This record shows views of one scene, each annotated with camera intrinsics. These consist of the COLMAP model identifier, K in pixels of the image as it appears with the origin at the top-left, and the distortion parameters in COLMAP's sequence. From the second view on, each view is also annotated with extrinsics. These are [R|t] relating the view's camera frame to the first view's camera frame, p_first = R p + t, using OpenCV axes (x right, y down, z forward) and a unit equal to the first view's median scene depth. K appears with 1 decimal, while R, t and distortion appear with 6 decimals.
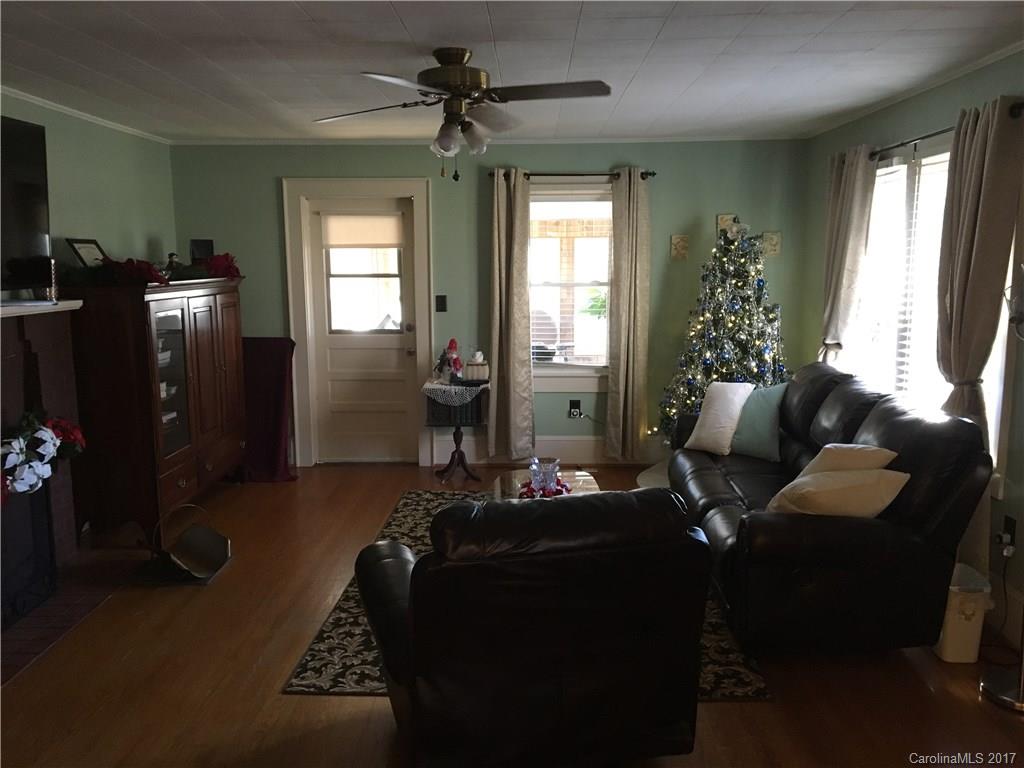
lens RADIAL K [[865.9, 0, 505.3], [0, 865.9, 384.0], [0, 0, 1]] dist [0.088878, -0.117893]
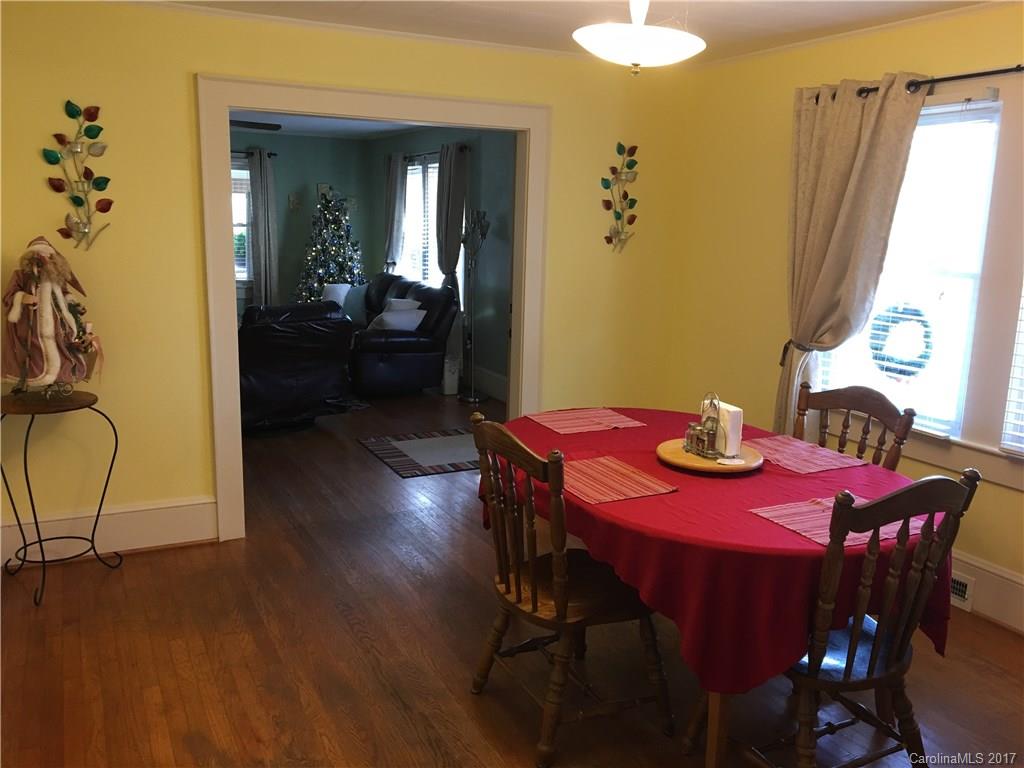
lens RADIAL K [[865.9, 0, 512.3], [0, 865.9, 394.1], [0, 0, 1]] dist [0.088878, -0.117893]
pose [[0.877382, -0.066709, 0.475133, -0.248587], [0.039687, 0.996984, 0.066691, 0.104597], [-0.478149, -0.039657, 0.877383, -0.632650]]
